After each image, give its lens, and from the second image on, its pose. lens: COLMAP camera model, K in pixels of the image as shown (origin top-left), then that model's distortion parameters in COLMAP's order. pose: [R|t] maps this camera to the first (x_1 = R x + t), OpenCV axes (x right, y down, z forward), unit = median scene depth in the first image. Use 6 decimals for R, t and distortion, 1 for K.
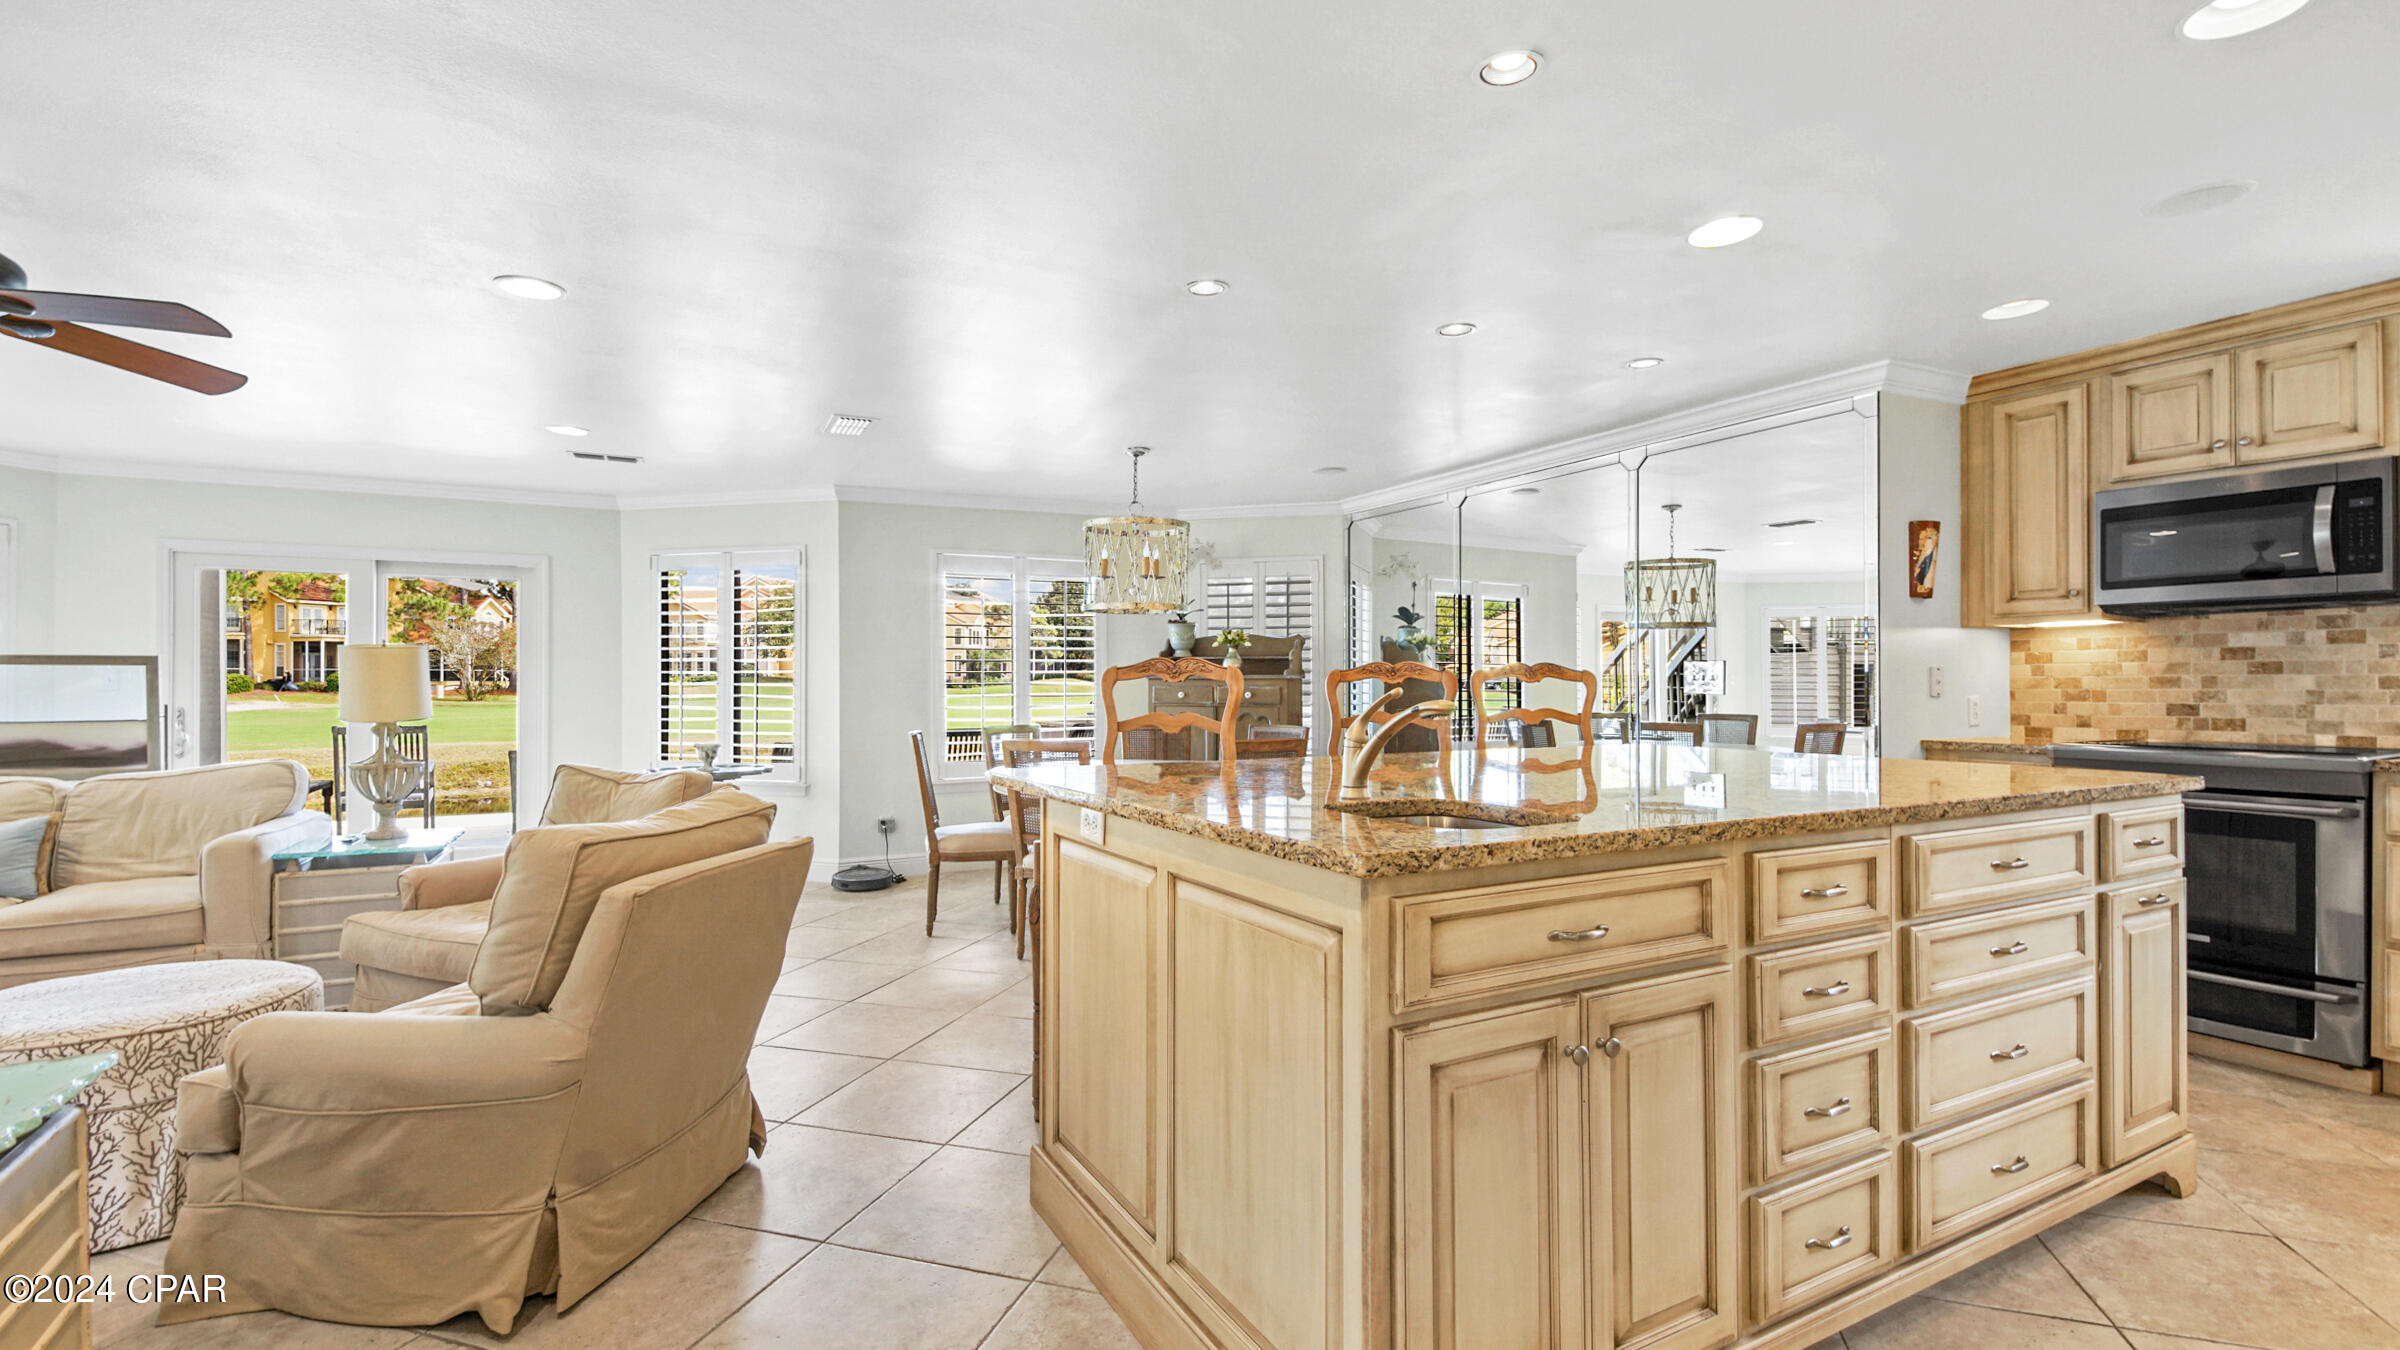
lens RADIAL K [[1068.0, 0, 1191.0], [0, 1068.0, 677.1], [0, 0, 1]] dist [0.035635, -0.020037]
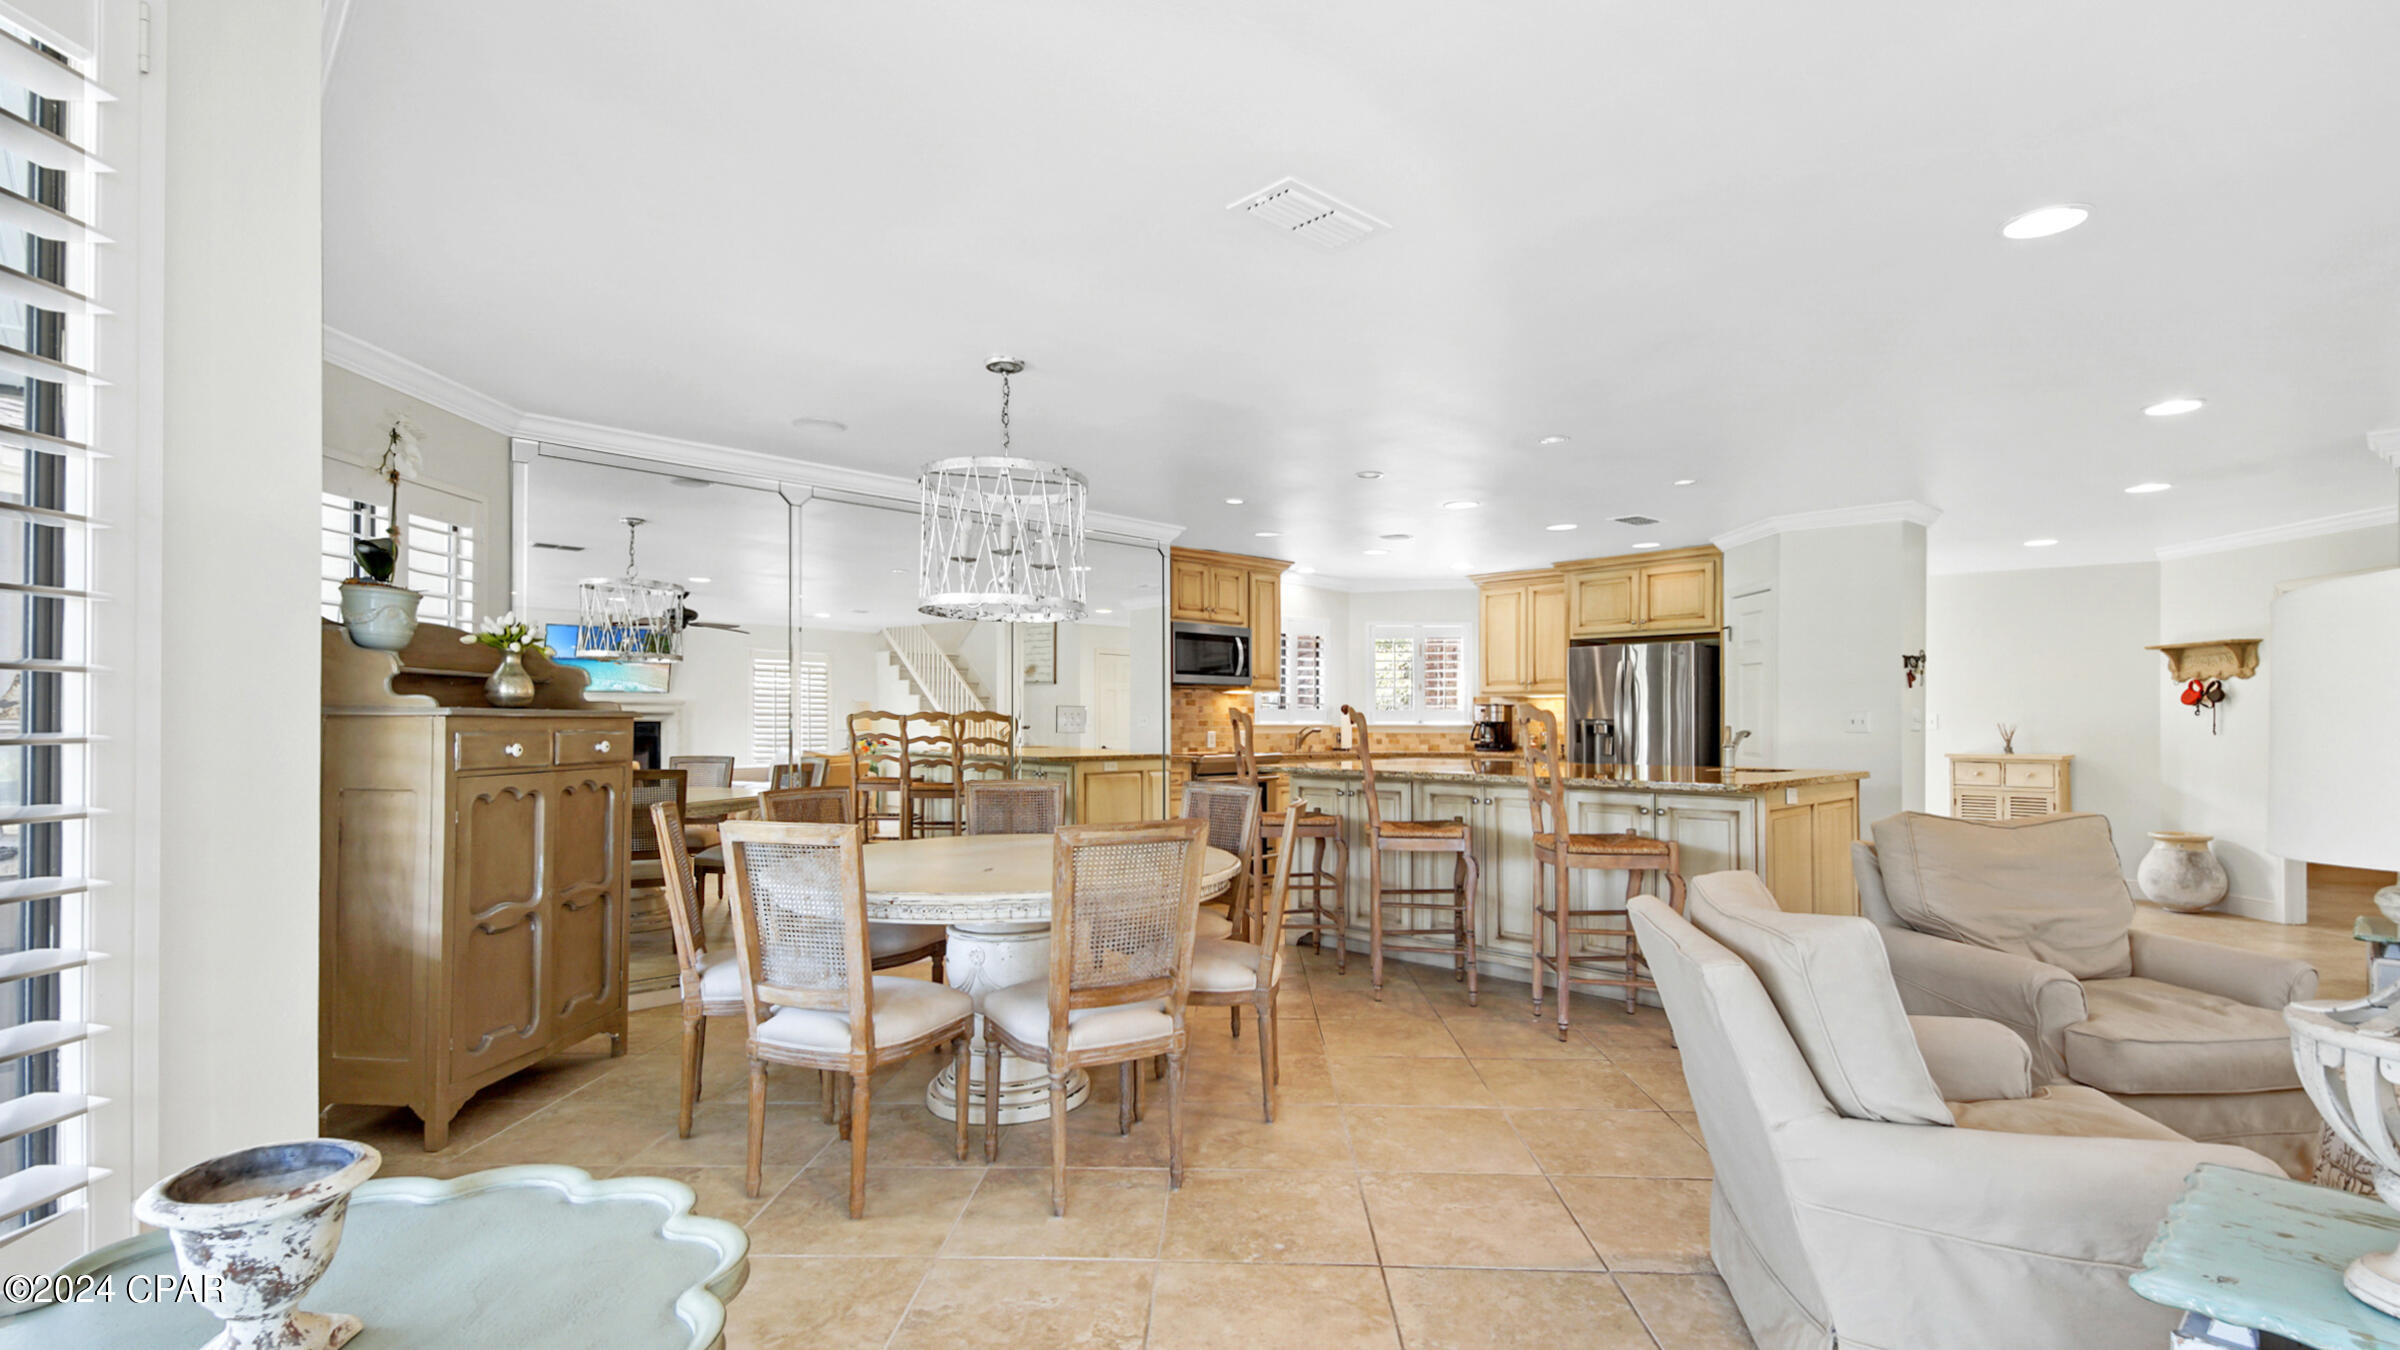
lens RADIAL K [[1064.3, 0, 1186.7], [0, 1064.3, 724.4], [0, 0, 1]] dist [0.028945, 0.000211]
pose [[-0.240896, -0.002225, 0.970548, -0.949033], [-0.006286, 0.999980, 0.000732, 0.004965], [-0.970531, -0.005925, -0.240905, 1.413730]]
